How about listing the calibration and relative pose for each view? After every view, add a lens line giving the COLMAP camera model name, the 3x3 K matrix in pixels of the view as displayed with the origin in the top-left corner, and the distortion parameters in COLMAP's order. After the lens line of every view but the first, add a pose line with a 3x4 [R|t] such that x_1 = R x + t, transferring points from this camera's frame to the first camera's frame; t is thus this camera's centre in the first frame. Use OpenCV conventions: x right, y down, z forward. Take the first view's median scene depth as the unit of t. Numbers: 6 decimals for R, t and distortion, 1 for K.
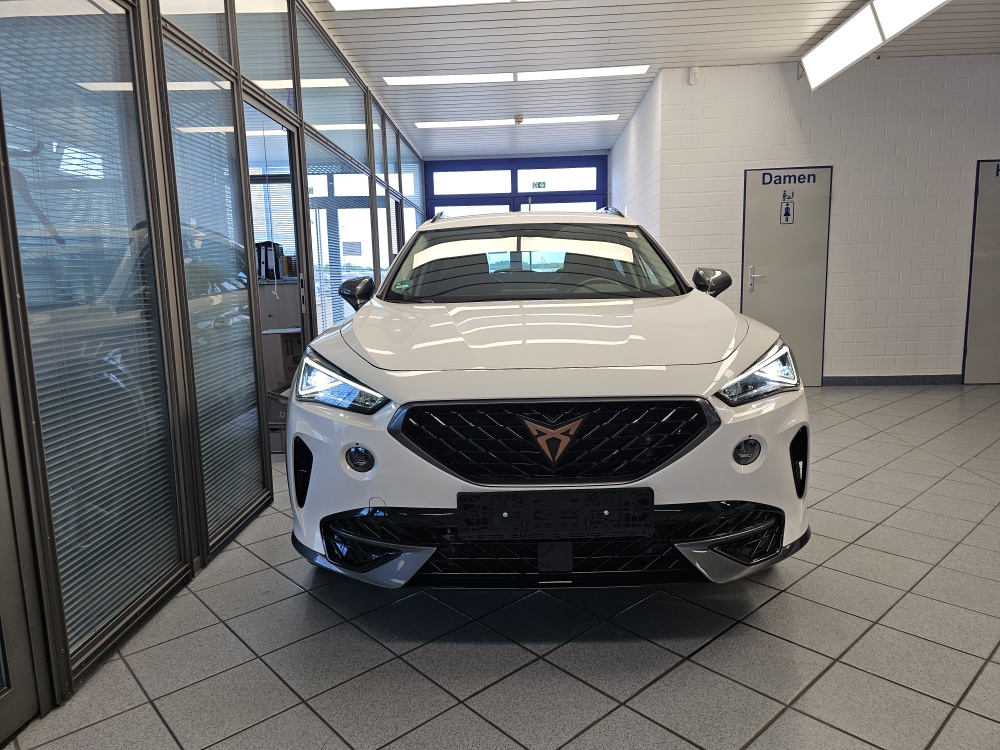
lens RADIAL K [[675.8, 0, 499.8], [0, 675.8, 369.4], [0, 0, 1]] dist [0.060900, -0.061909]
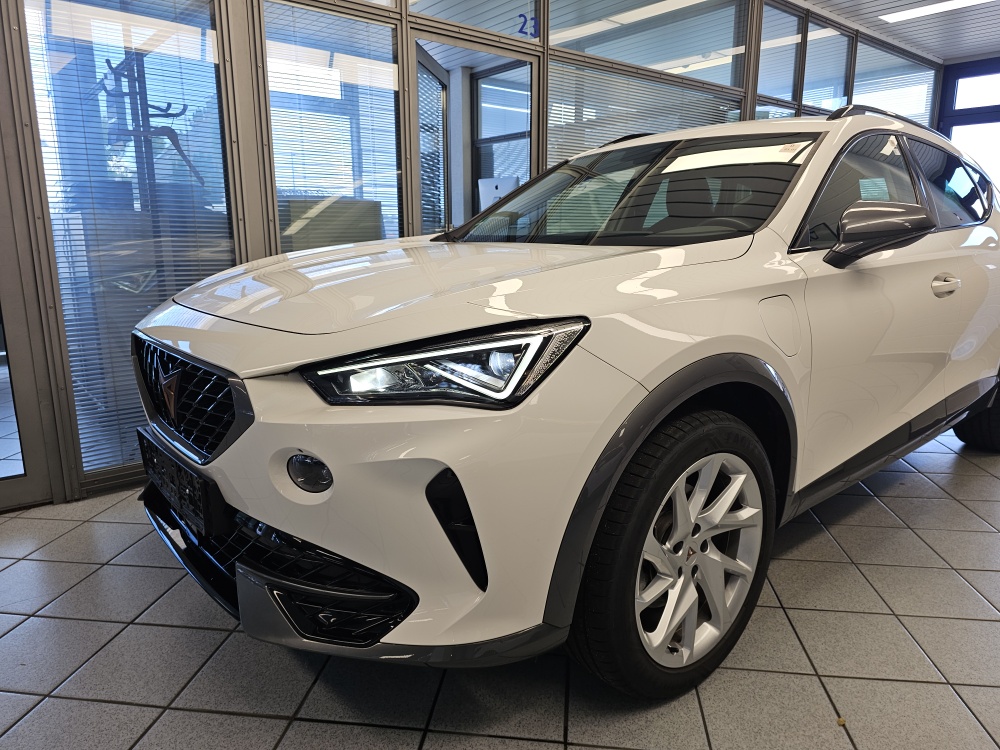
lens RADIAL K [[675.8, 0, 499.8], [0, 675.8, 369.4], [0, 0, 1]] dist [0.060900, -0.061909]
pose [[0.649704, 0.178606, -0.738908, 0.309323], [-0.119960, 0.983917, 0.132351, -0.029986], [0.750663, 0.002651, 0.660680, 0.224610]]
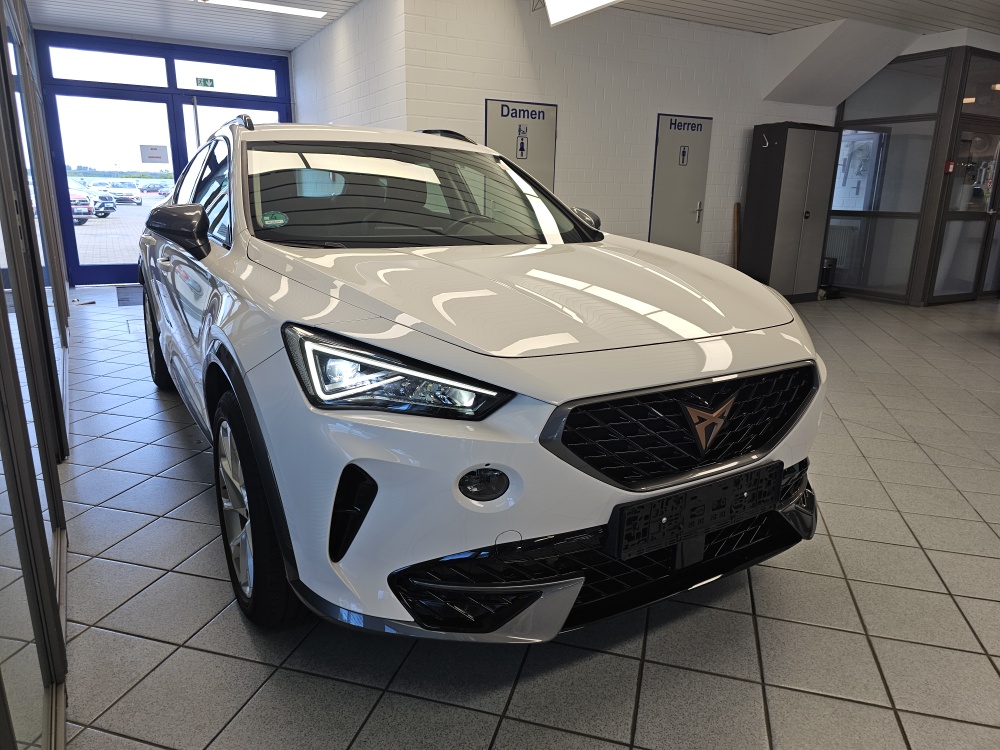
lens RADIAL K [[675.8, 0, 499.8], [0, 675.8, 369.4], [0, 0, 1]] dist [0.060900, -0.061909]
pose [[0.844136, -0.096237, 0.527422, -0.181918], [0.036065, 0.991722, 0.123234, -0.025140], [-0.534915, -0.085004, 0.840619, 0.128520]]
